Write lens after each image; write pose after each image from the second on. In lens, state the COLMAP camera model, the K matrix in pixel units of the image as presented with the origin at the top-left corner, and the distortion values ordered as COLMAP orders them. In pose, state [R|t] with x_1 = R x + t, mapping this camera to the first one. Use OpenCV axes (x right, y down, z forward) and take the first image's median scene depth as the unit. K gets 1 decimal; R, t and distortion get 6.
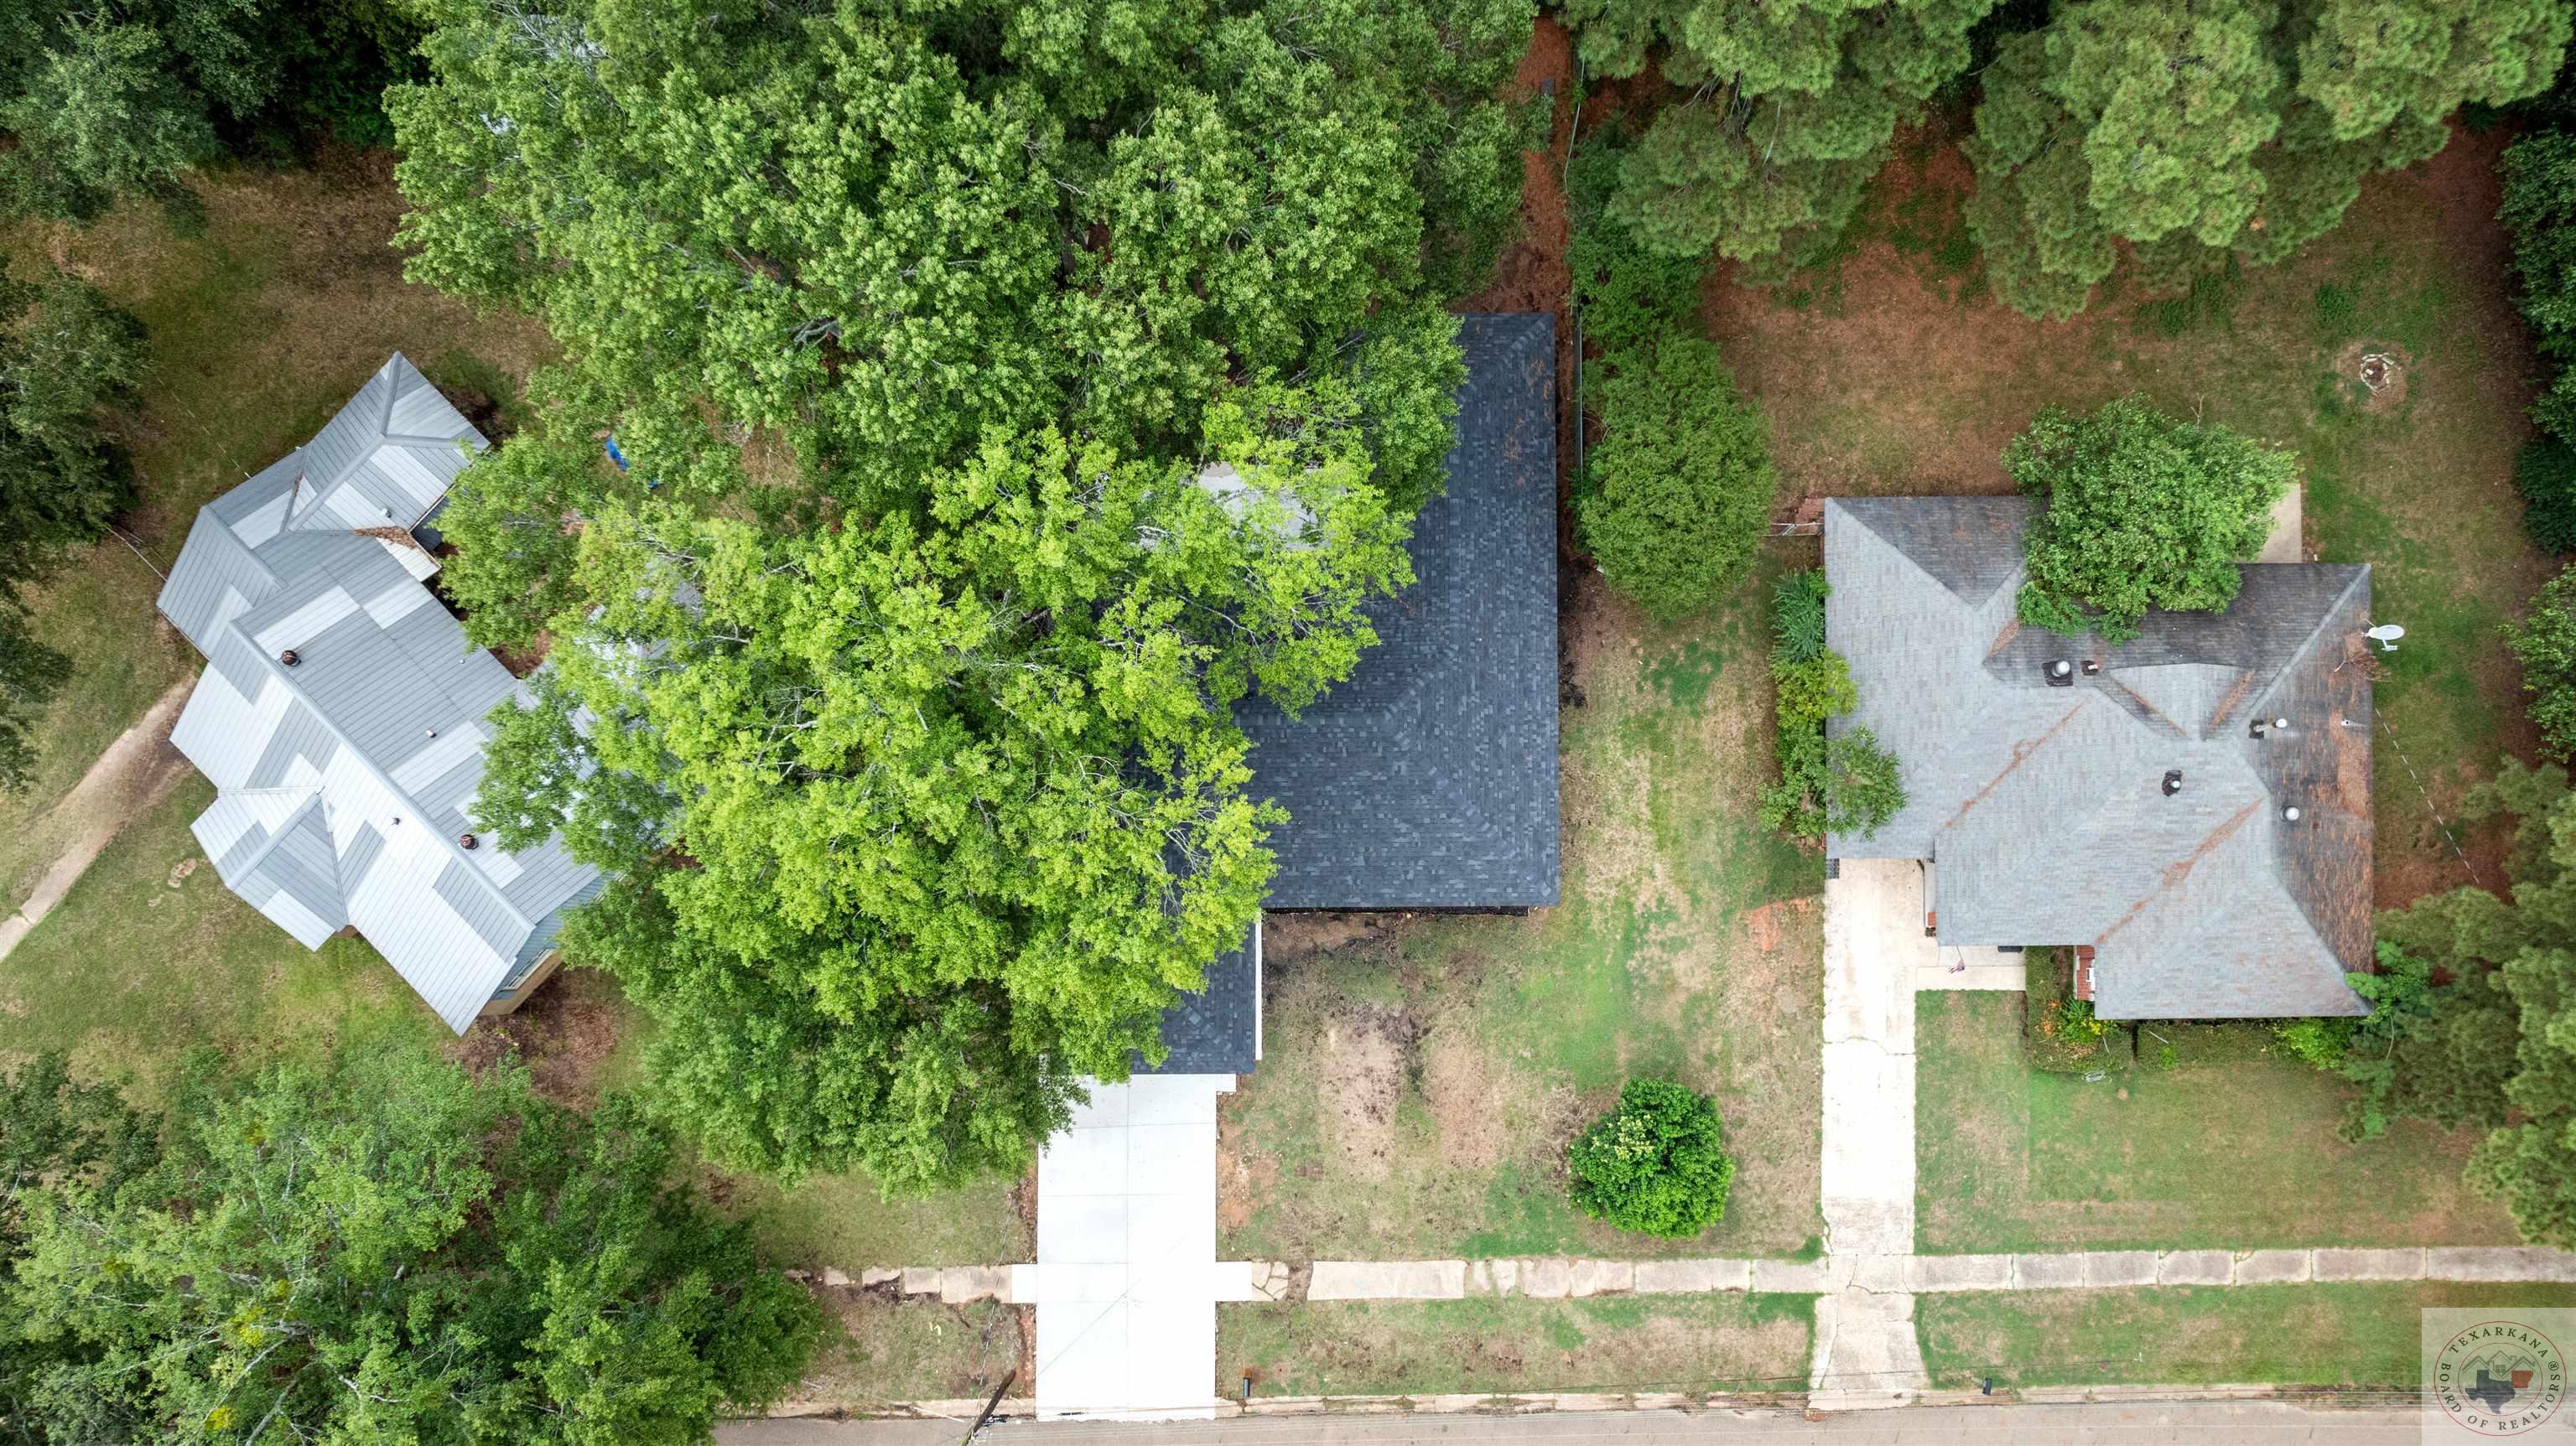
lens RADIAL K [[1832.6, 0, 1288.0], [0, 1832.6, 723.0], [0, 0, 1]] dist [-0.024868, 0.002256]
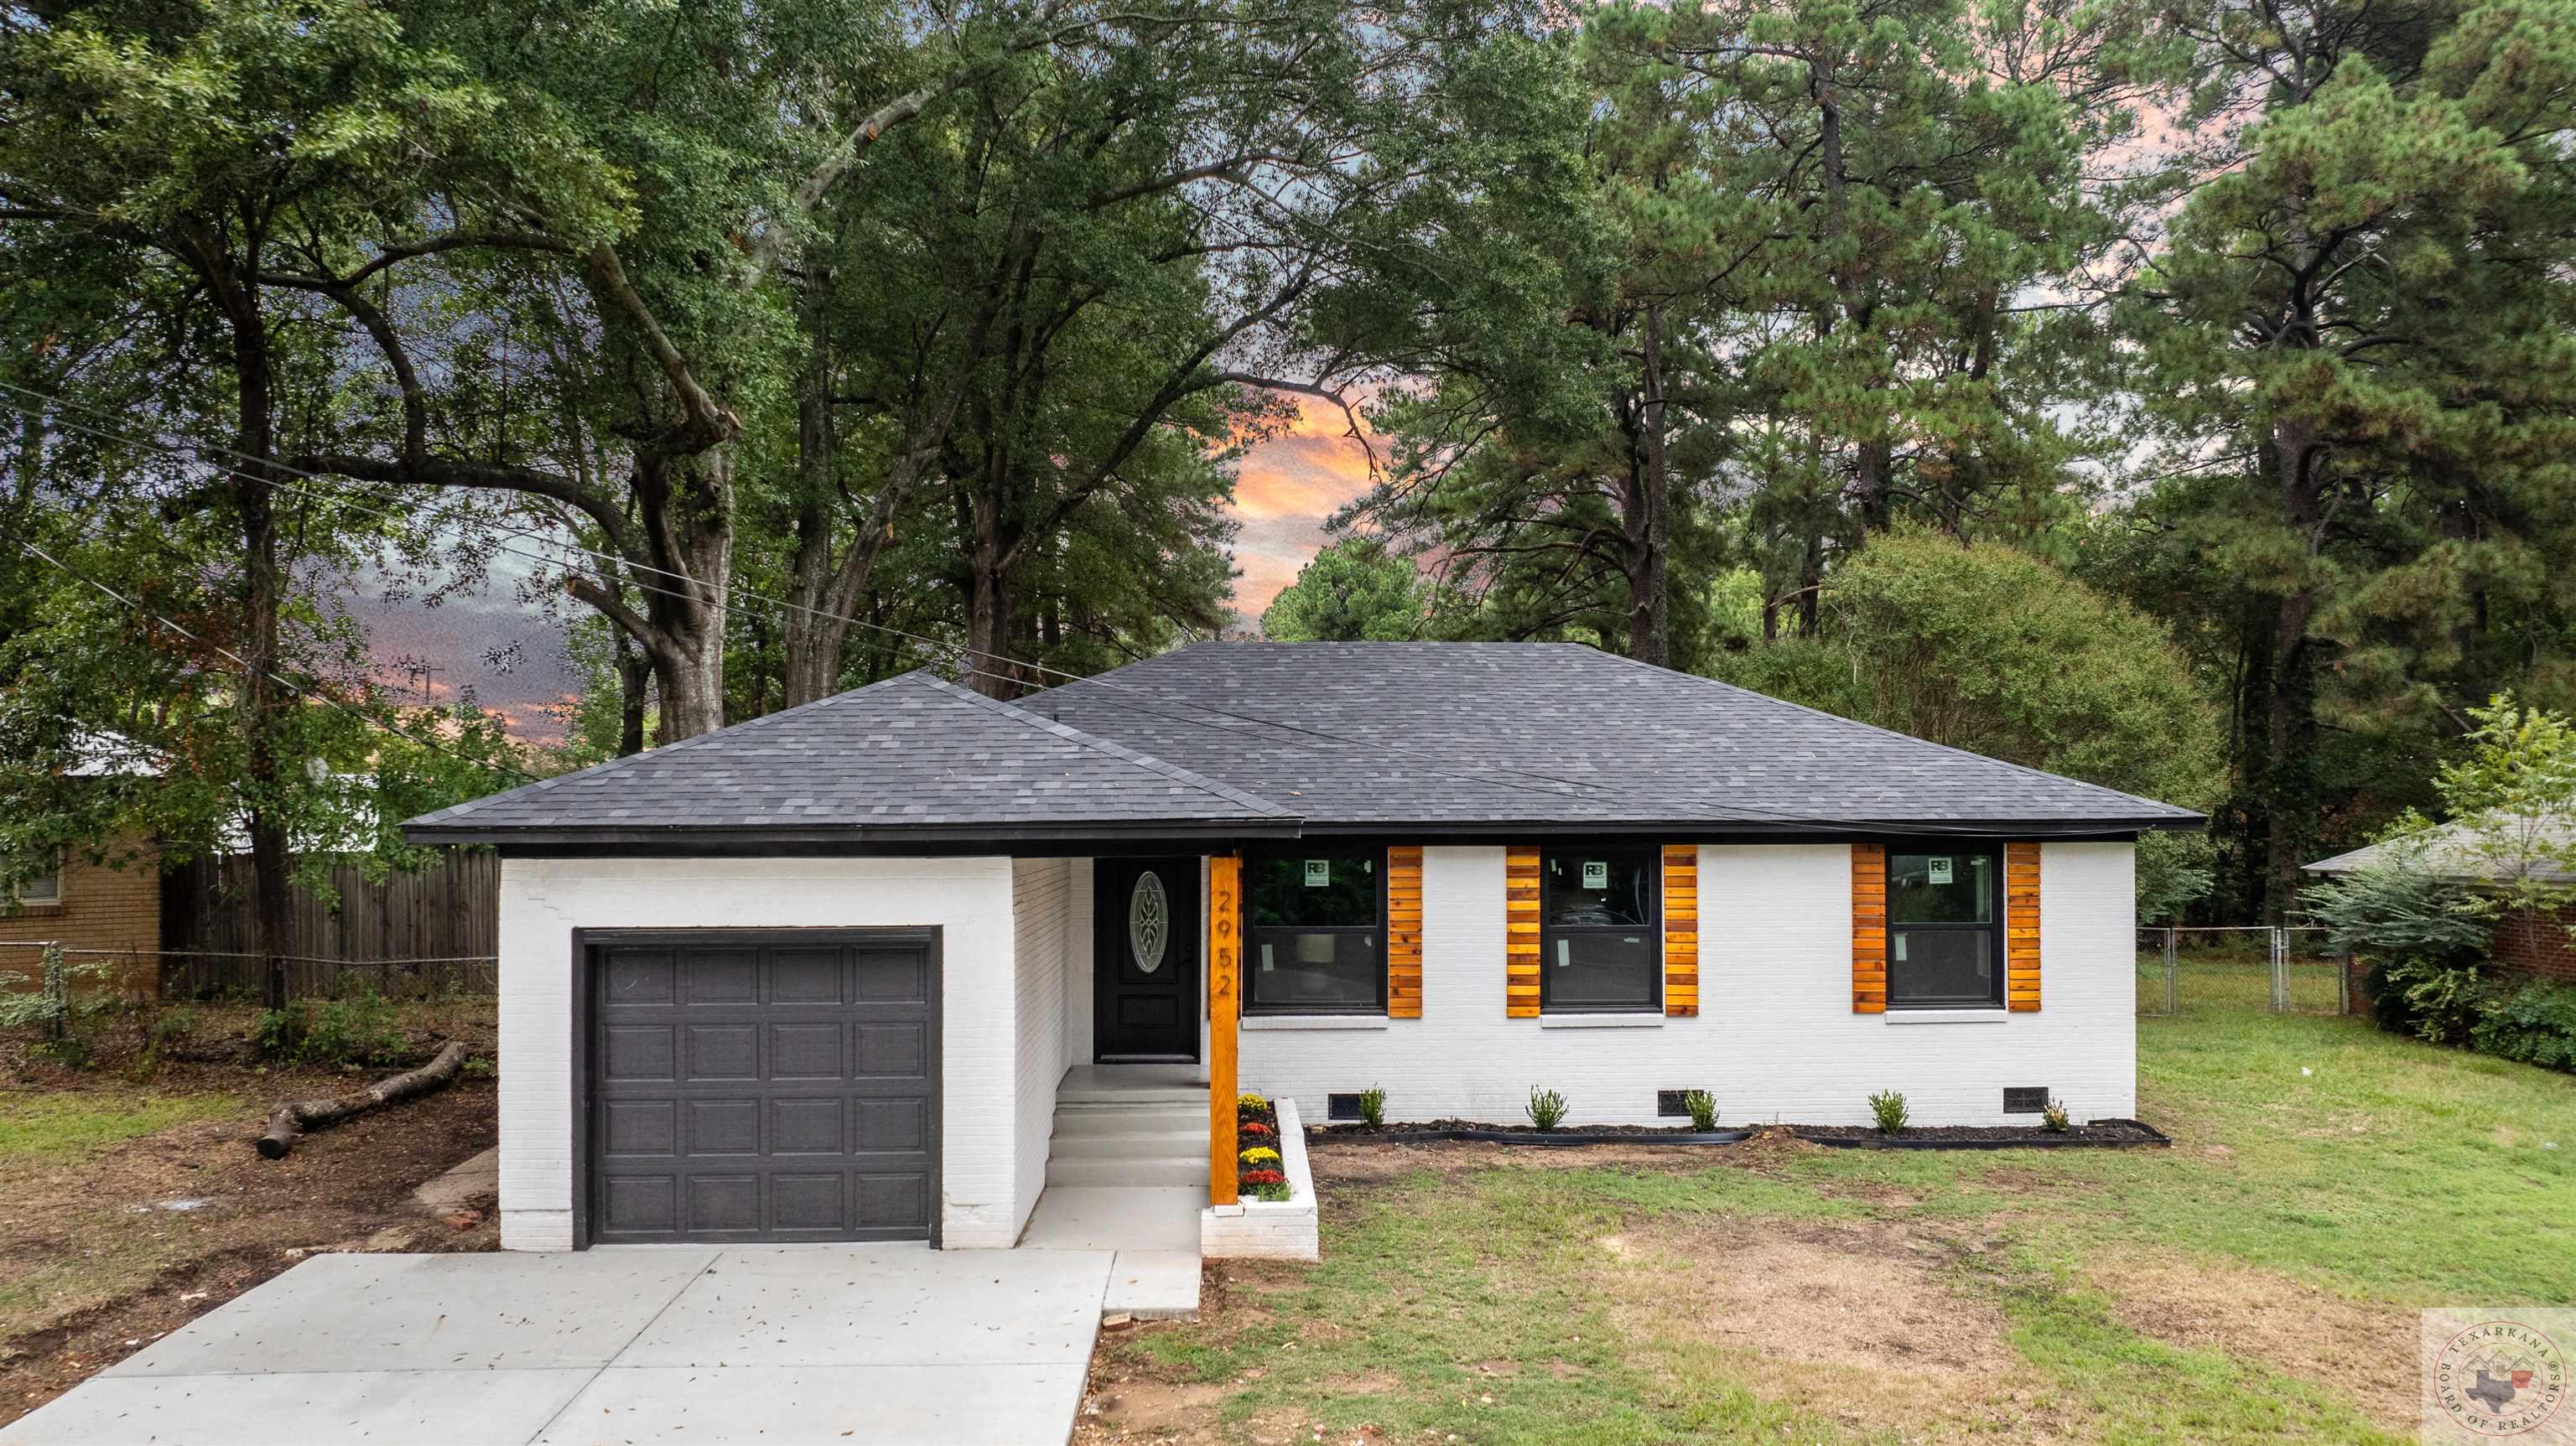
lens RADIAL K [[1836.4, 0, 1290.2], [0, 1836.4, 793.2], [0, 0, 1]] dist [-0.043322, 0.042119]
pose [[0.999600, 0.003411, 0.028073, -0.023973], [0.028043, 0.008561, -0.999570, 0.401573], [-0.003649, 0.999958, 0.008462, 0.936682]]
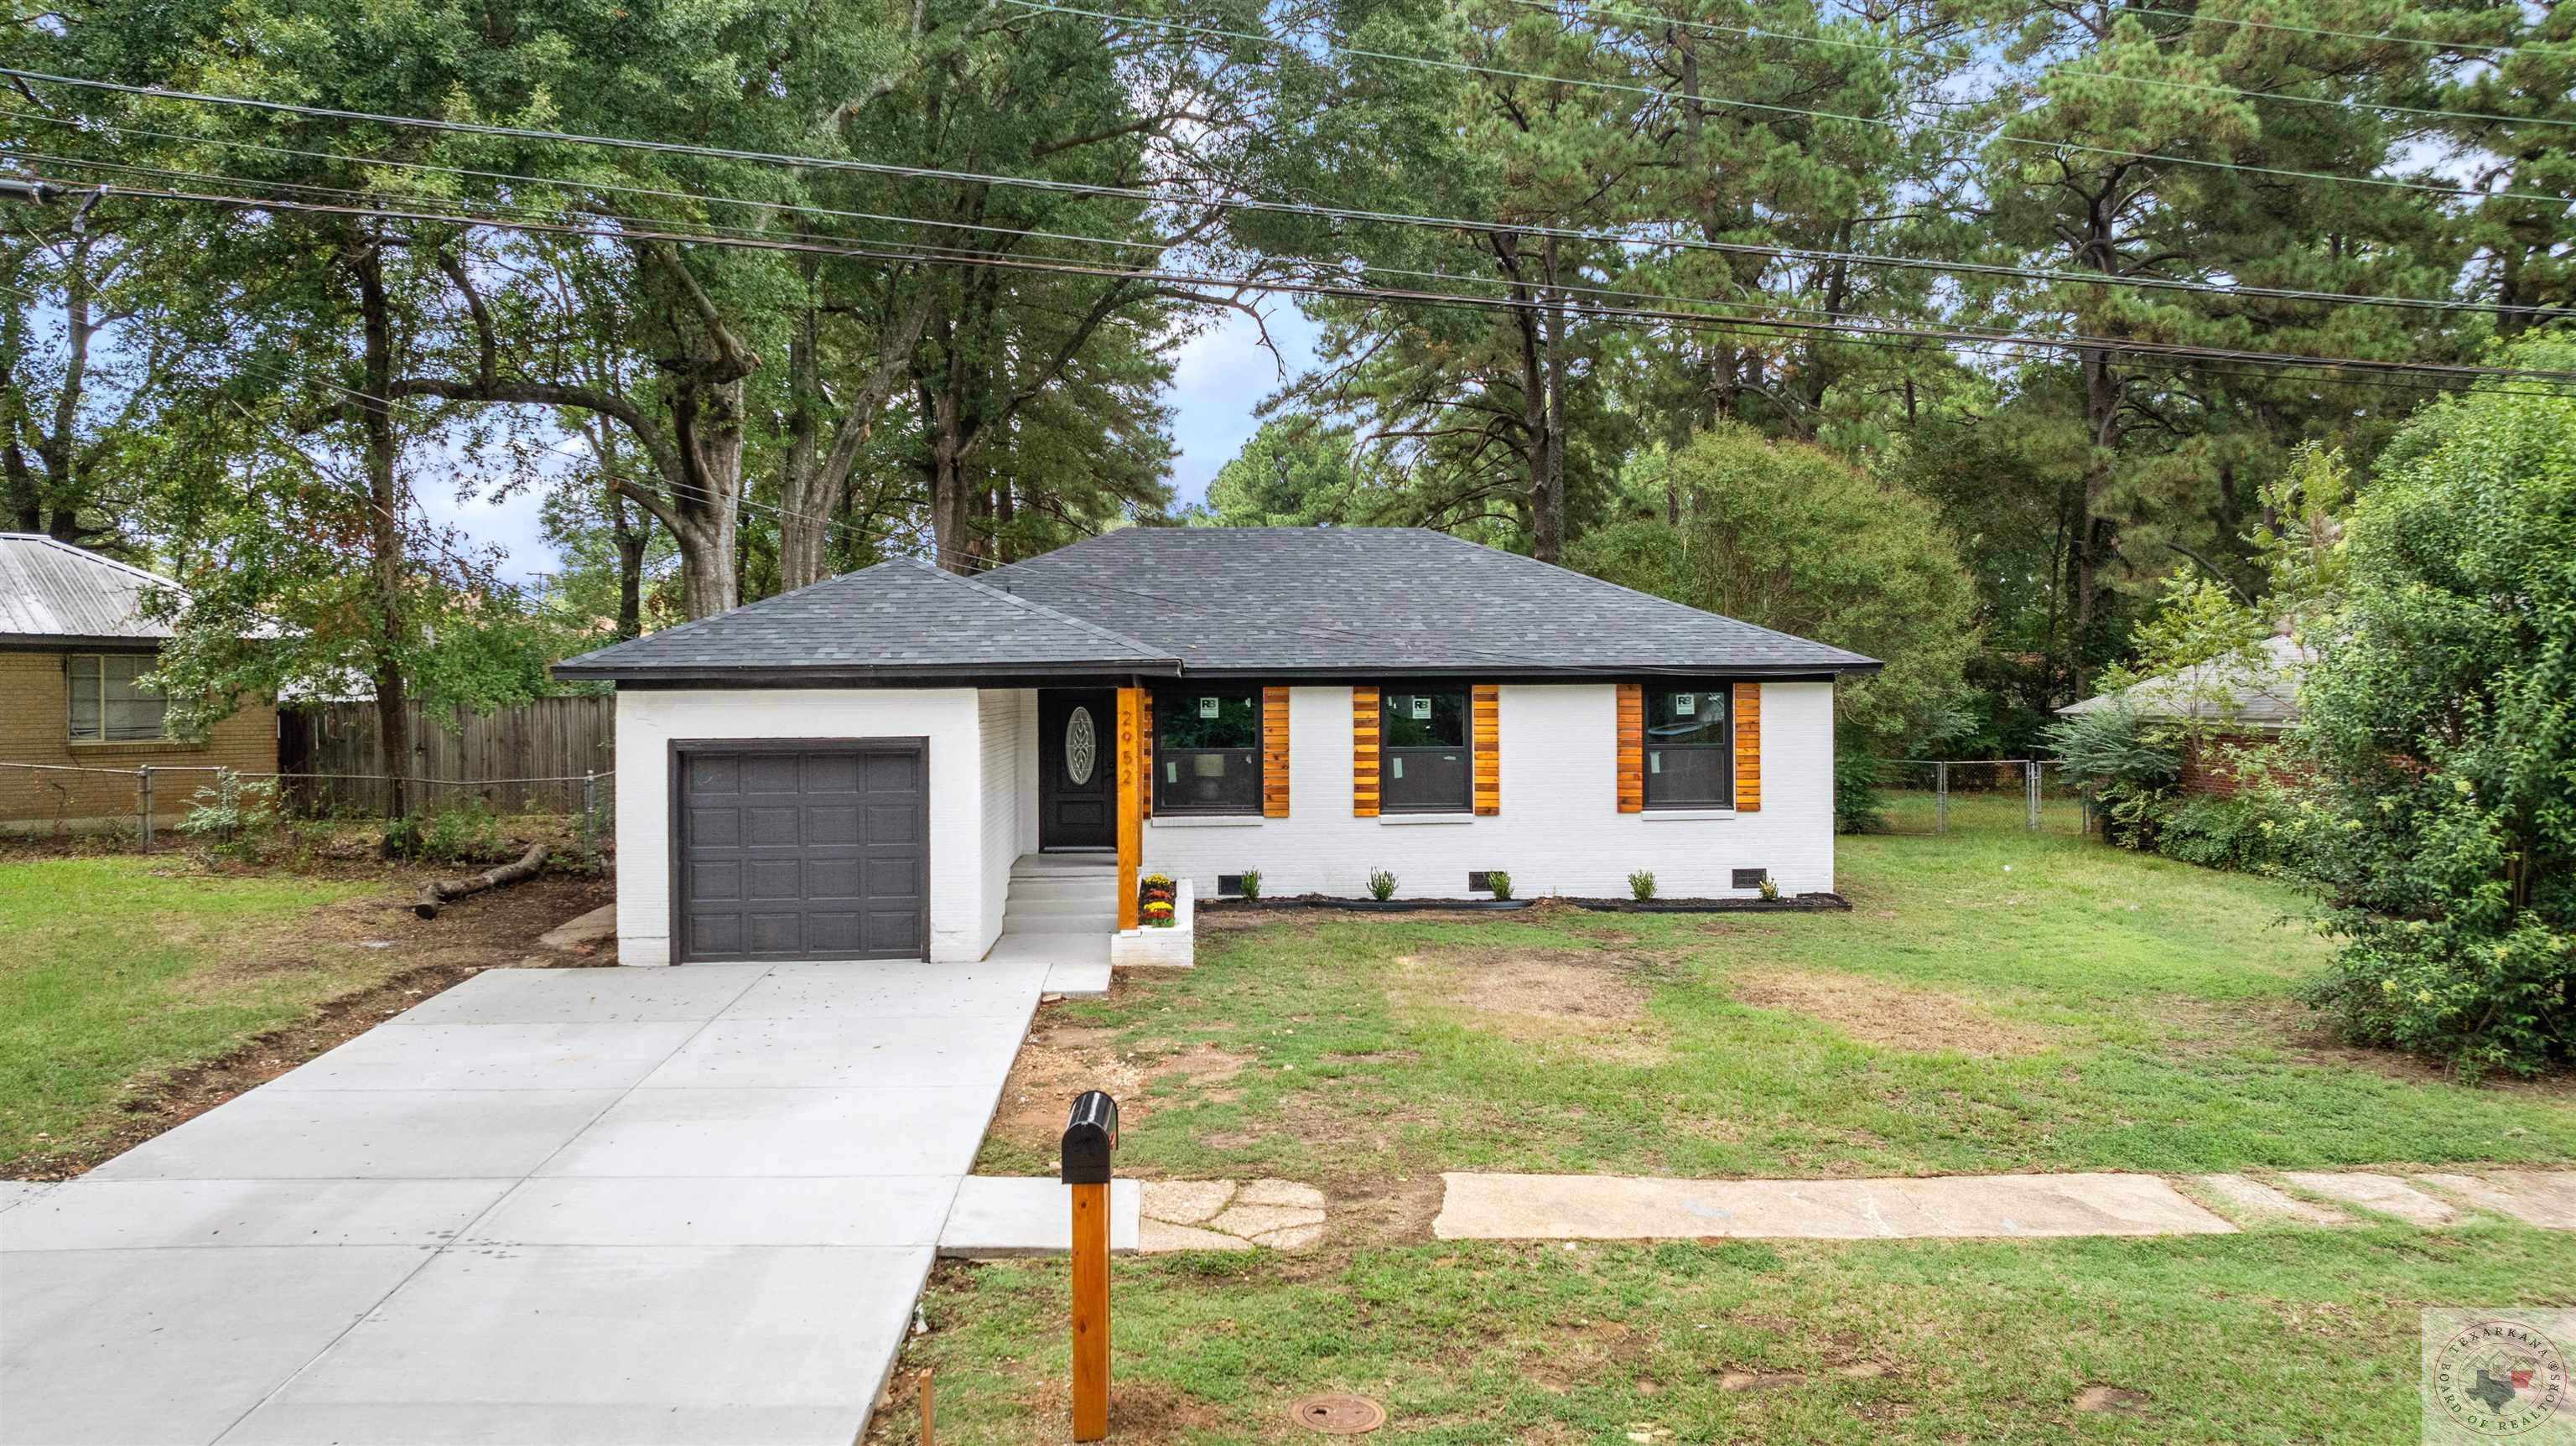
lens RADIAL K [[1828.3, 0, 1297.2], [0, 1828.3, 698.3], [0, 0, 1]] dist [-0.026896, 0.005427]
pose [[0.998416, -0.000723, 0.056256, -0.013989], [0.056253, 0.029175, -0.997990, 0.497440], [-0.000920, 0.999574, 0.029169, 0.938890]]
